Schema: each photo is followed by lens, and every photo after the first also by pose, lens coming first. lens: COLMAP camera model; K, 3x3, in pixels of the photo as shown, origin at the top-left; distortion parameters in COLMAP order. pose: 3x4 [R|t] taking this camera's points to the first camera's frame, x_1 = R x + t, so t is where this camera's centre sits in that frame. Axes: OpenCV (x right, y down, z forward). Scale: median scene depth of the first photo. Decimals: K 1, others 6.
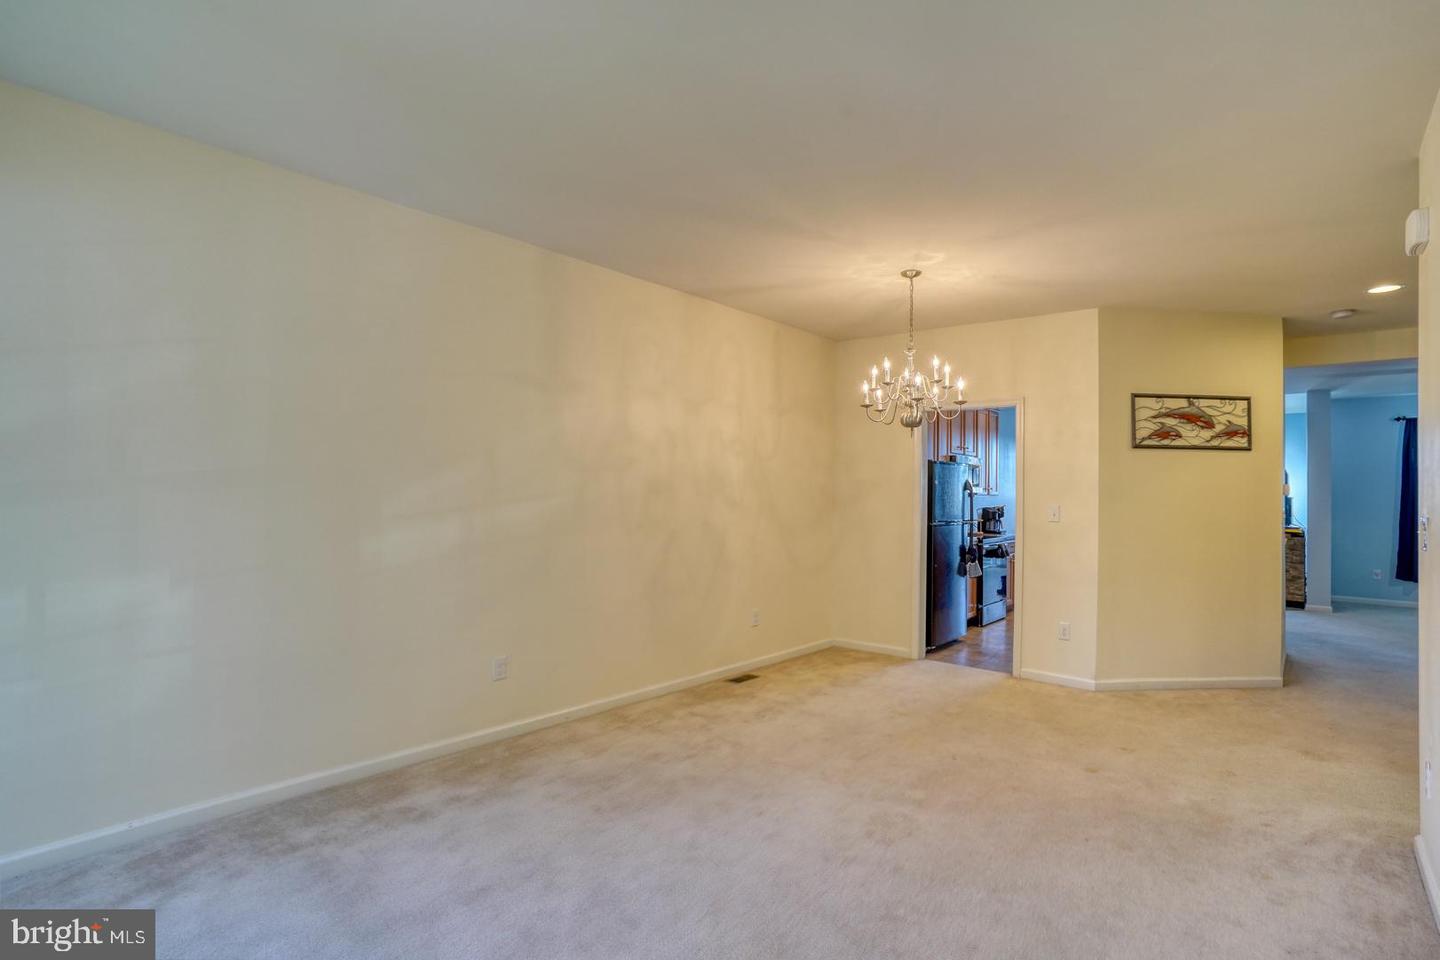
lens RADIAL K [[727.0, 0, 724.8], [0, 727.0, 475.0], [0, 0, 1]] dist [-0.042200, 0.027594]
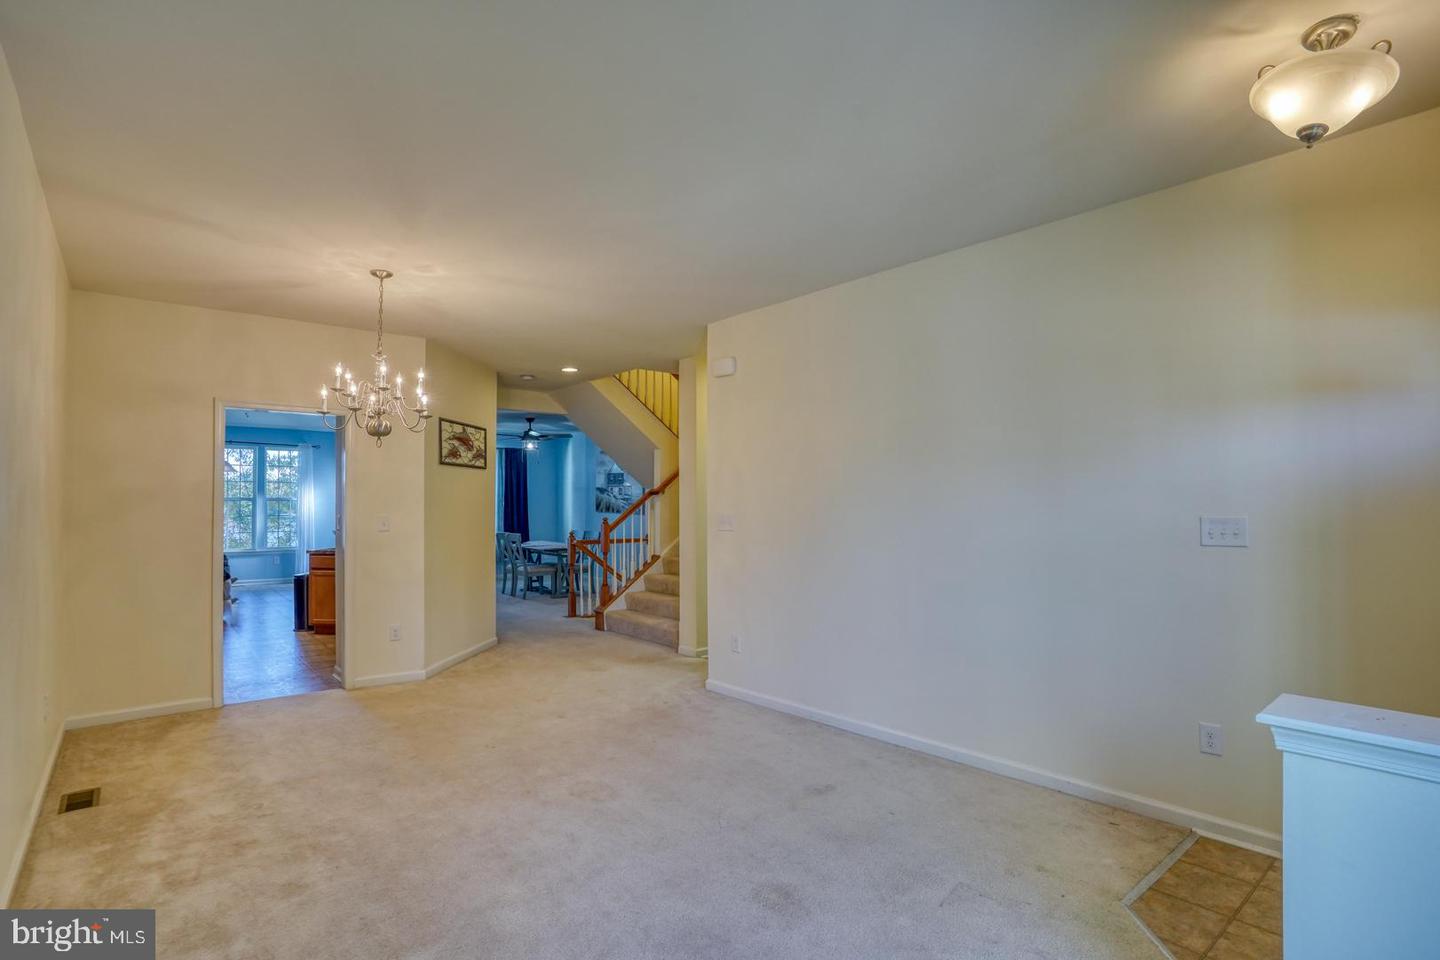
lens RADIAL K [[727.0, 0, 724.8], [0, 727.0, 475.0], [0, 0, 1]] dist [-0.042200, 0.027594]
pose [[0.179649, 0.024562, 0.983424, -0.517534], [-0.013321, 0.999657, -0.022534, 0.000893], [-0.983641, -0.009052, 0.179915, 0.339504]]
